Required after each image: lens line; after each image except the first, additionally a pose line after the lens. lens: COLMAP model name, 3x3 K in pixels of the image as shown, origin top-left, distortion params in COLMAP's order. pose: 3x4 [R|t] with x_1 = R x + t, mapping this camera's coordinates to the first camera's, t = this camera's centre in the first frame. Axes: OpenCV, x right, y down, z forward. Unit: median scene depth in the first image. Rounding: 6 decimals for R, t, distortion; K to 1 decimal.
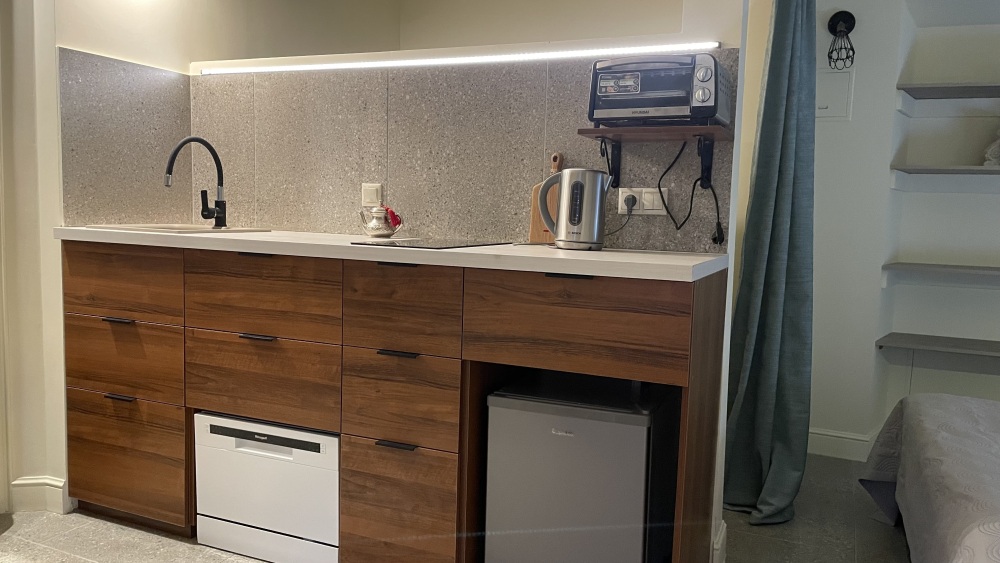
lens RADIAL K [[752.8, 0, 505.8], [0, 752.8, 285.6], [0, 0, 1]] dist [0.105969, -0.156439]
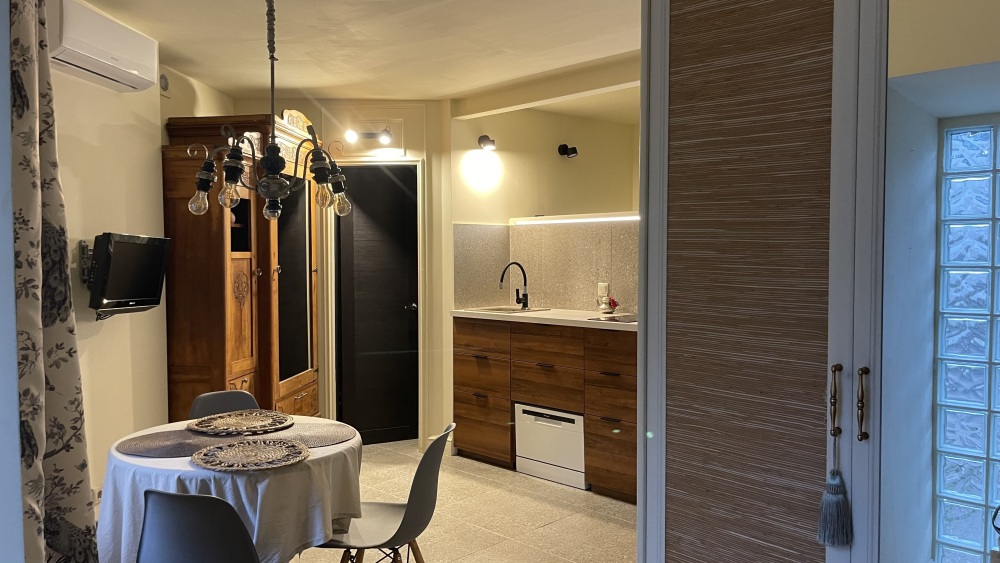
lens RADIAL K [[762.2, 0, 495.8], [0, 762.2, 284.4], [0, 0, 1]] dist [0.070686, -0.115788]
pose [[0.931961, -0.021720, -0.361908, 0.259254], [-0.002101, 0.997864, -0.065297, -0.012704], [0.362553, 0.061615, 0.929924, -0.842737]]
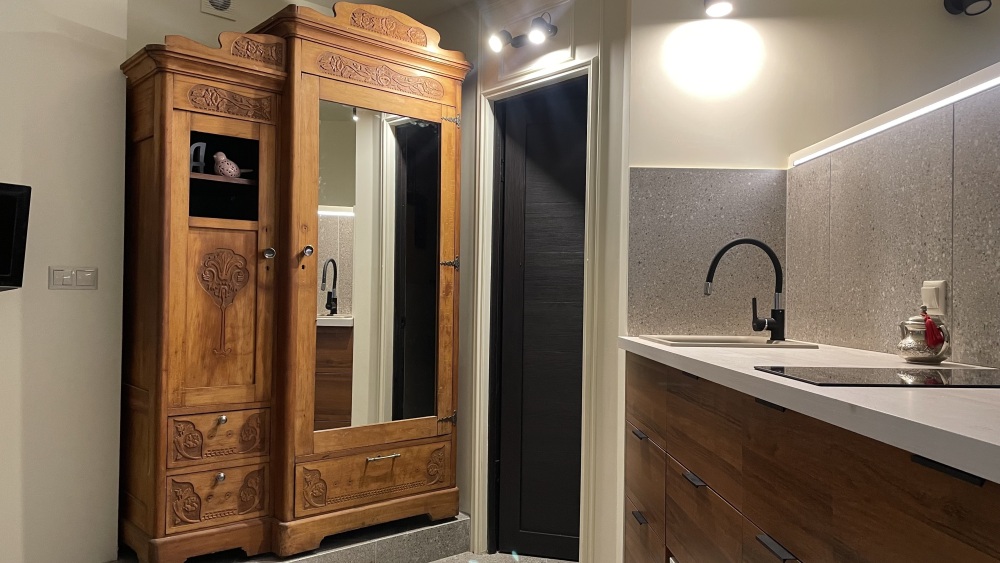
lens RADIAL K [[752.8, 0, 505.8], [0, 752.8, 285.6], [0, 0, 1]] dist [0.105969, -0.156439]
pose [[0.434701, -0.038035, -0.899771, 0.275226], [-0.091887, 0.992020, -0.086327, -0.040970], [0.895875, 0.120204, 0.427737, 0.402777]]
